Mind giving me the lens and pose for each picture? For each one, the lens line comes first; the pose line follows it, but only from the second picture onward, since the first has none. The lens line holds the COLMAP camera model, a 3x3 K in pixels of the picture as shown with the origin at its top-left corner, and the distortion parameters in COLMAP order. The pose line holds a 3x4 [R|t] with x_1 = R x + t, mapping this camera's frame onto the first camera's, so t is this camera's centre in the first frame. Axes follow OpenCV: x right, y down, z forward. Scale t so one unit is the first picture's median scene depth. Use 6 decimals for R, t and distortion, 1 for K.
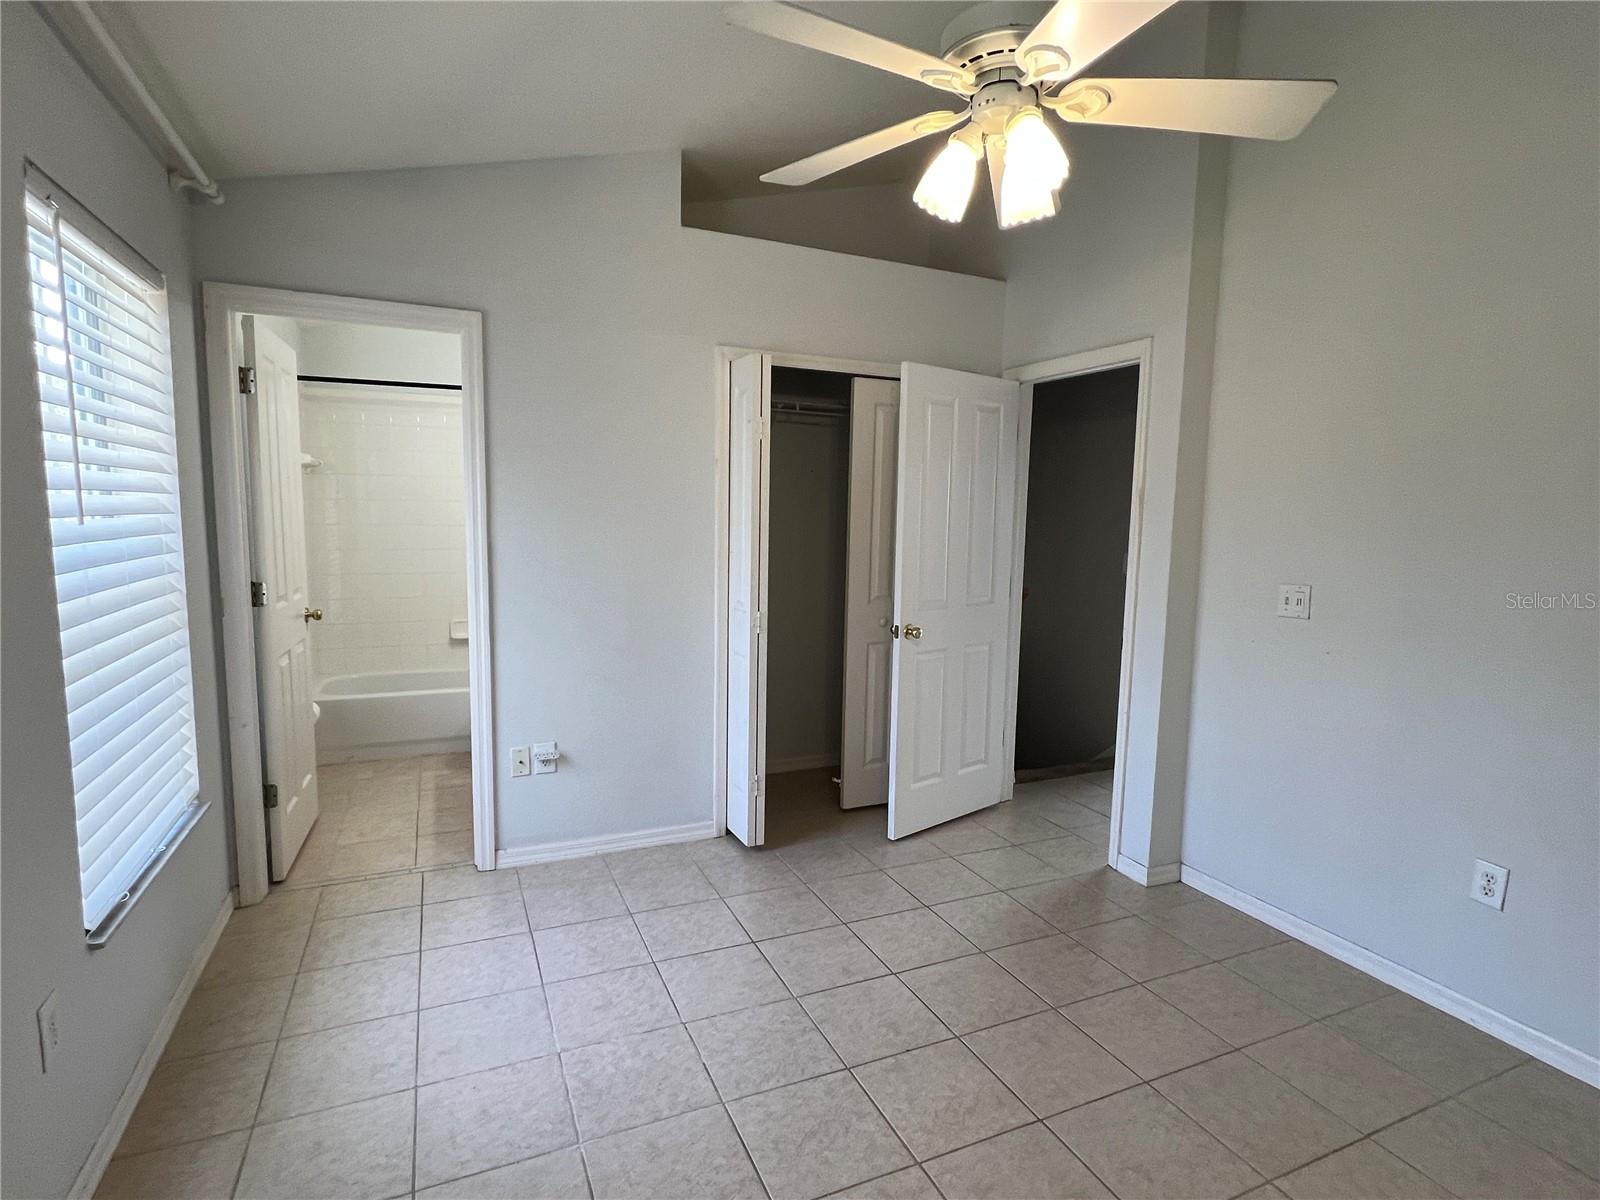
lens RADIAL K [[809.9, 0, 794.6], [0, 809.9, 616.1], [0, 0, 1]] dist [-0.001006, -0.000261]
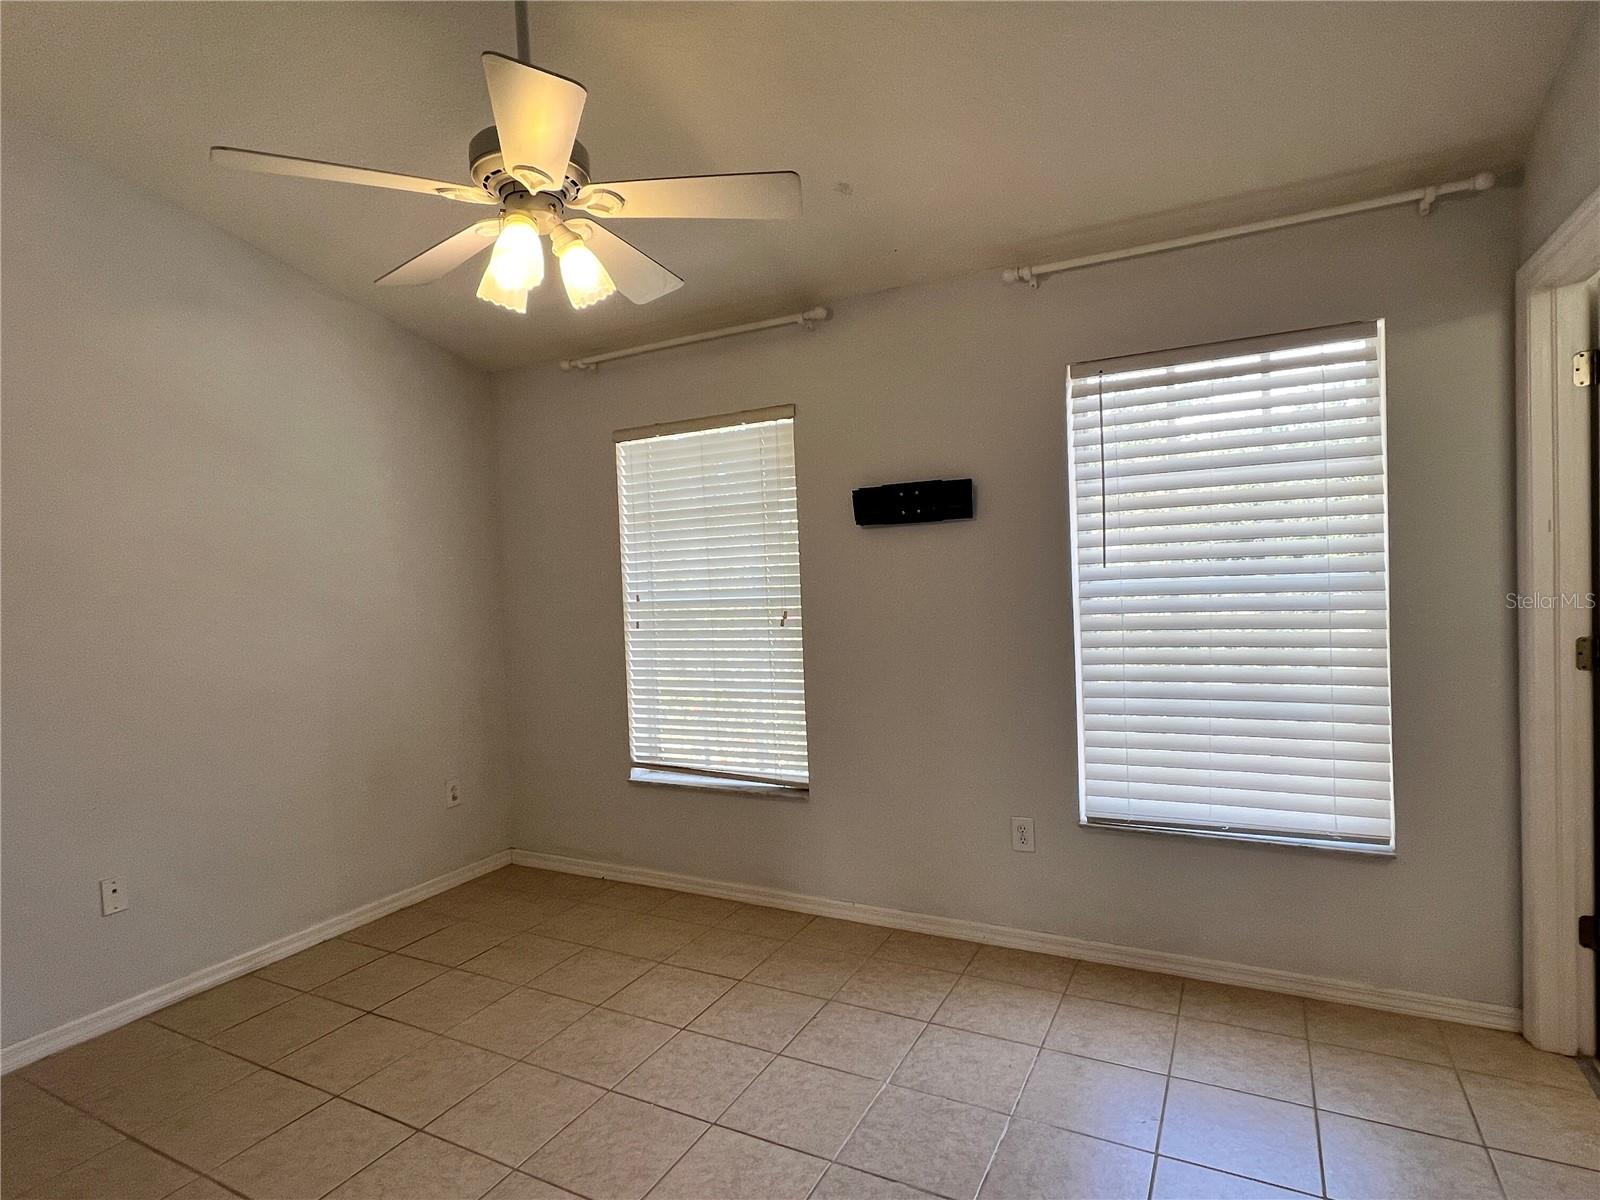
lens RADIAL K [[863.0, 0, 800.0], [0, 863.0, 600.0], [0, 0, 1]] dist [0.003322, 0.000968]
pose [[-0.786109, 0.032996, -0.617206, 0.465874], [-0.047469, 0.992402, 0.113514, -0.154942], [0.616262, 0.118533, -0.778570, 1.408895]]
